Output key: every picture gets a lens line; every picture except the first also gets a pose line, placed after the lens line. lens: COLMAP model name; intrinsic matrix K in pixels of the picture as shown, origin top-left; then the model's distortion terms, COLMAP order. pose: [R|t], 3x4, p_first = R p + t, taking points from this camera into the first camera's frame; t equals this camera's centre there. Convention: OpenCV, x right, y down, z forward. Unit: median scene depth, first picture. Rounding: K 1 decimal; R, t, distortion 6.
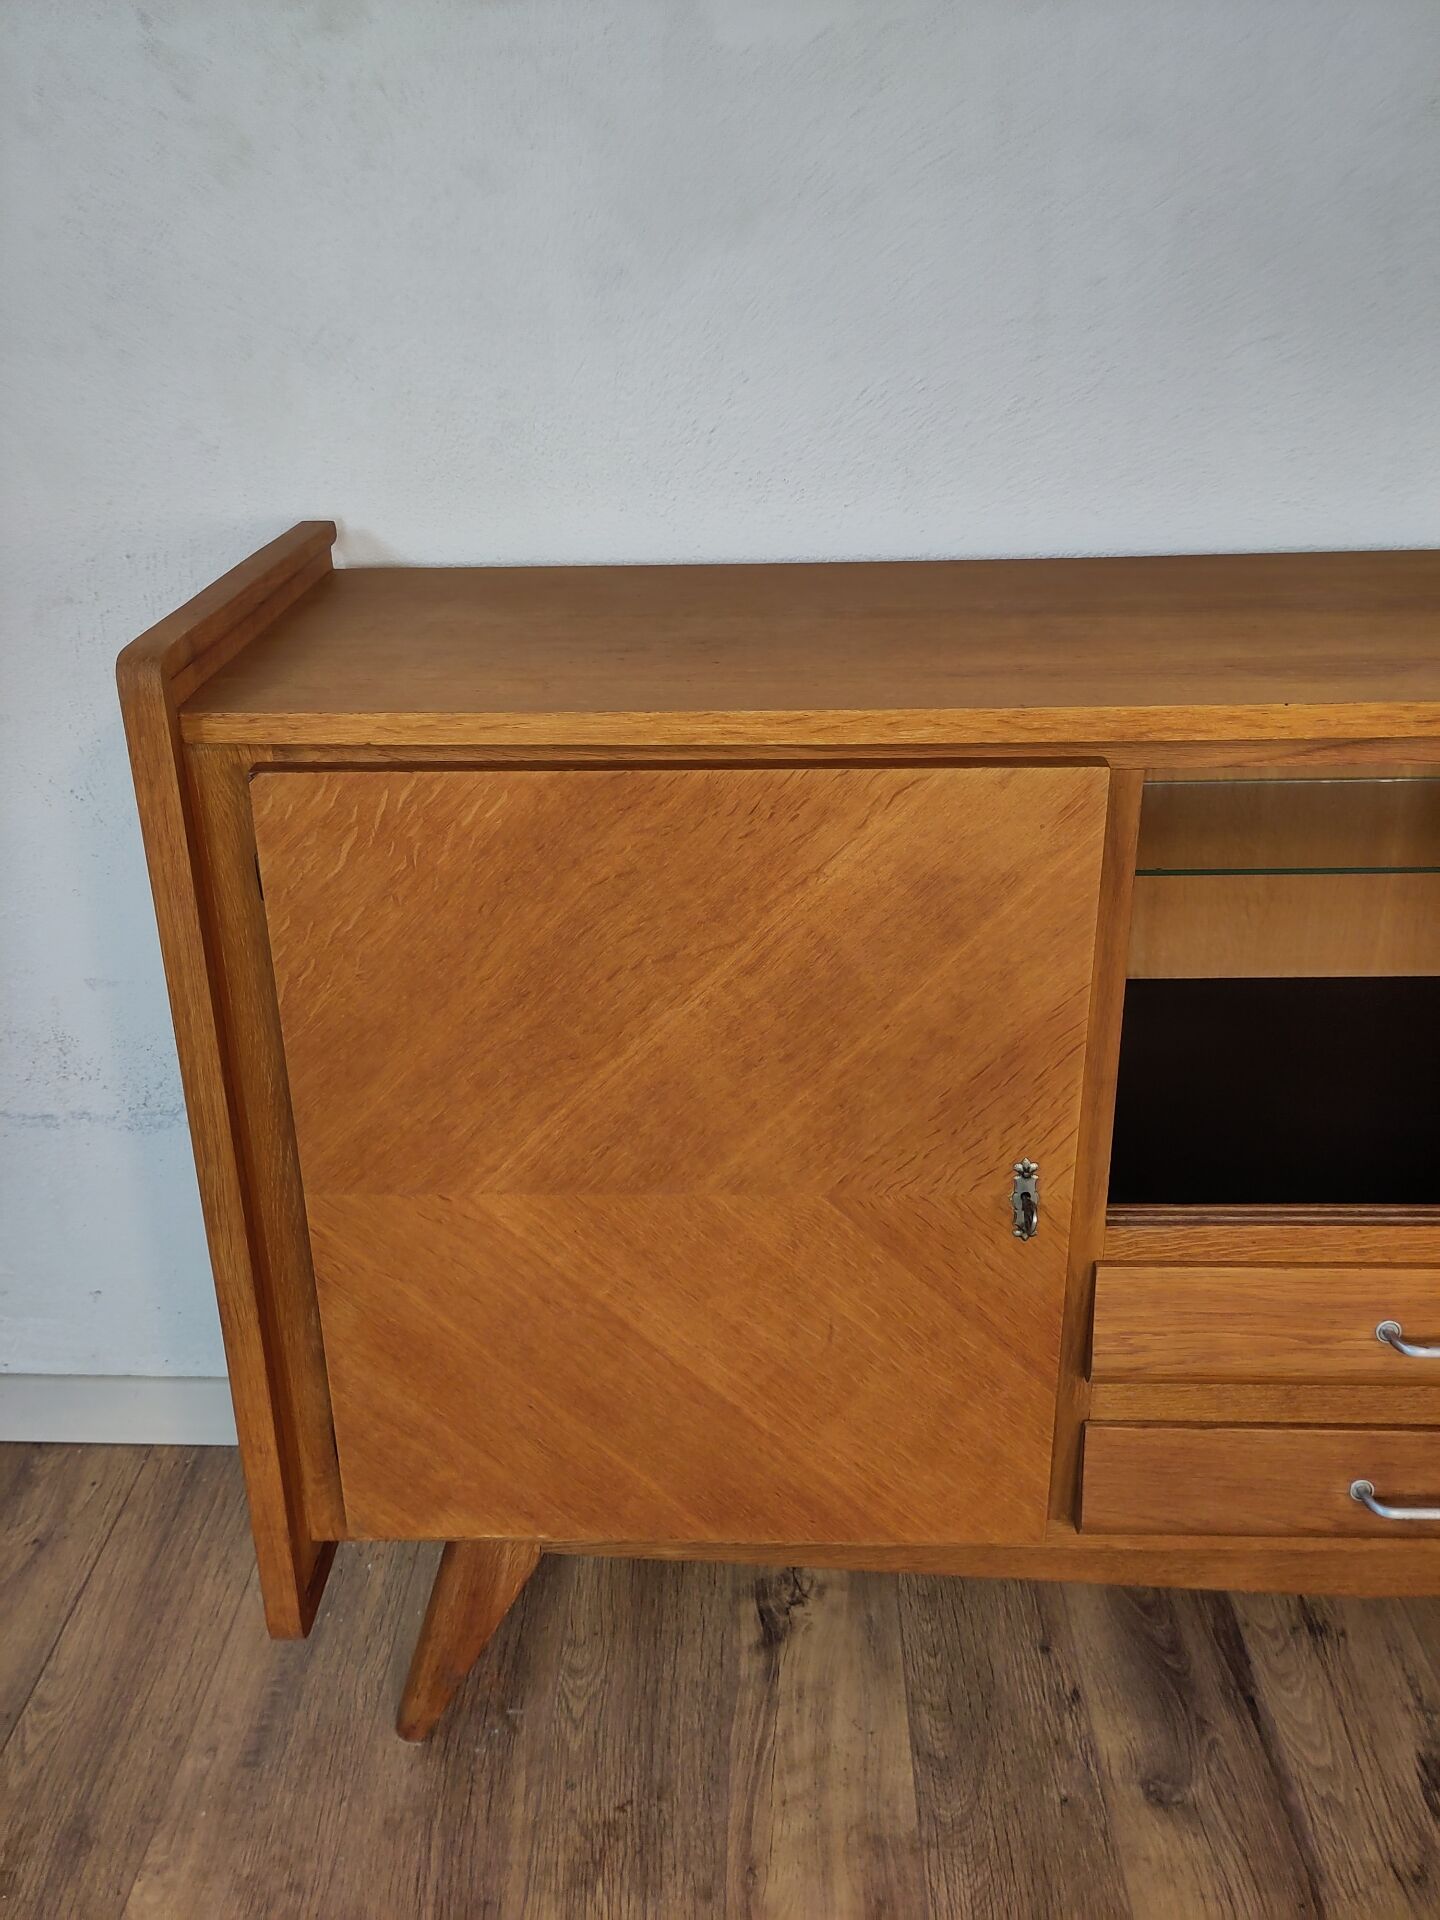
lens RADIAL K [[1701.6, 0, 699.4], [0, 1701.6, 954.4], [0, 0, 1]] dist [0.052868, -0.044547]
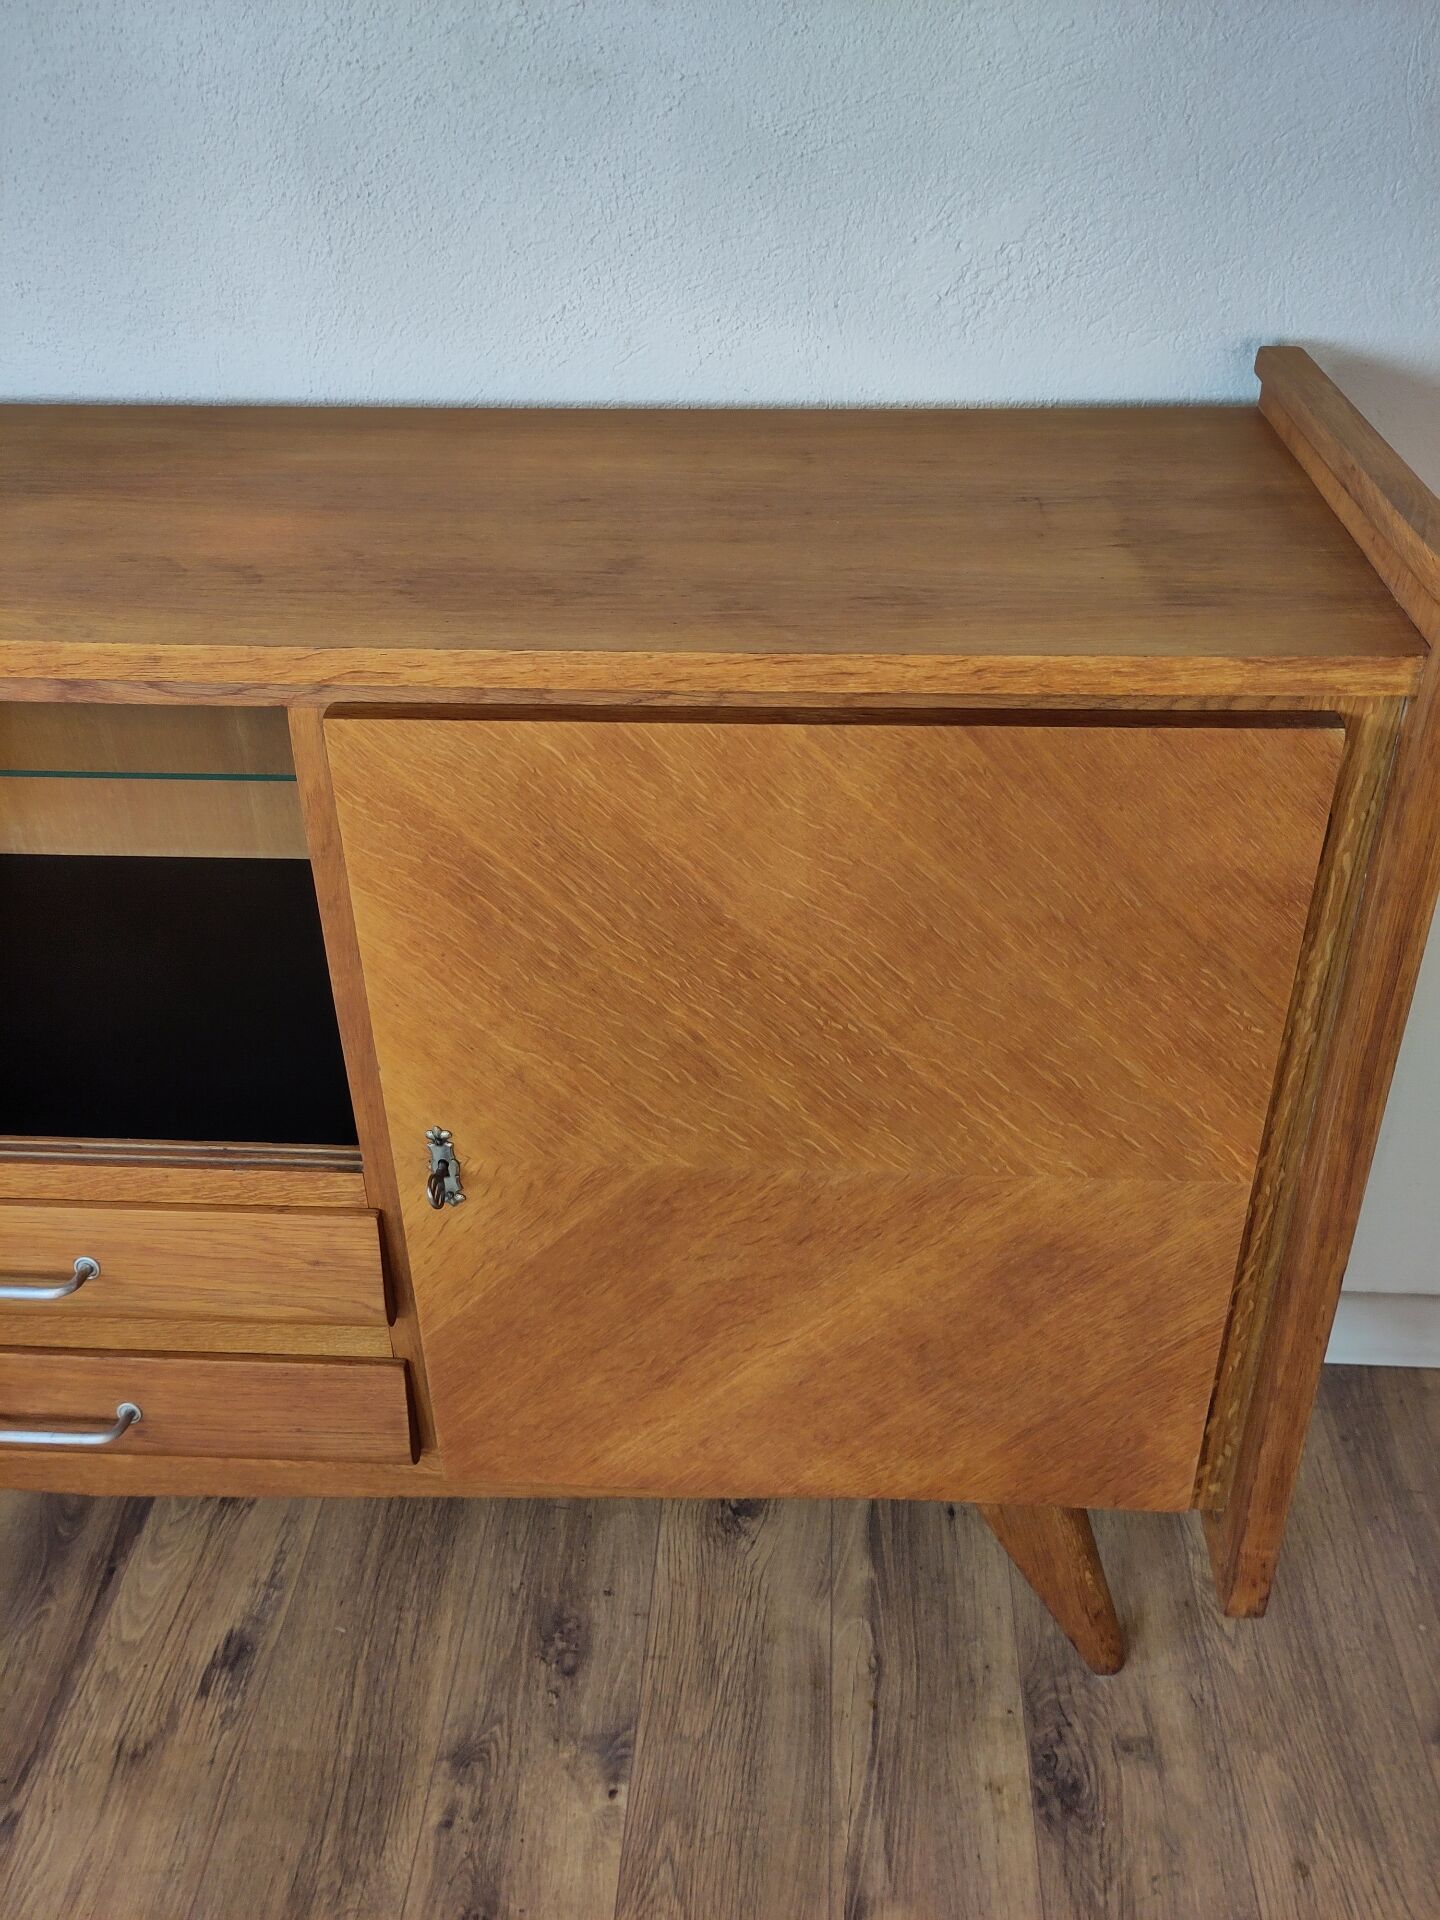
lens RADIAL K [[1701.6, 0, 708.8], [0, 1701.6, 947.0], [0, 0, 1]] dist [0.052868, -0.044547]
pose [[0.999364, 0.024191, -0.026182, 0.813244], [-0.019938, 0.988180, 0.151997, -0.106328], [0.029549, -0.151378, 0.988034, 0.079145]]
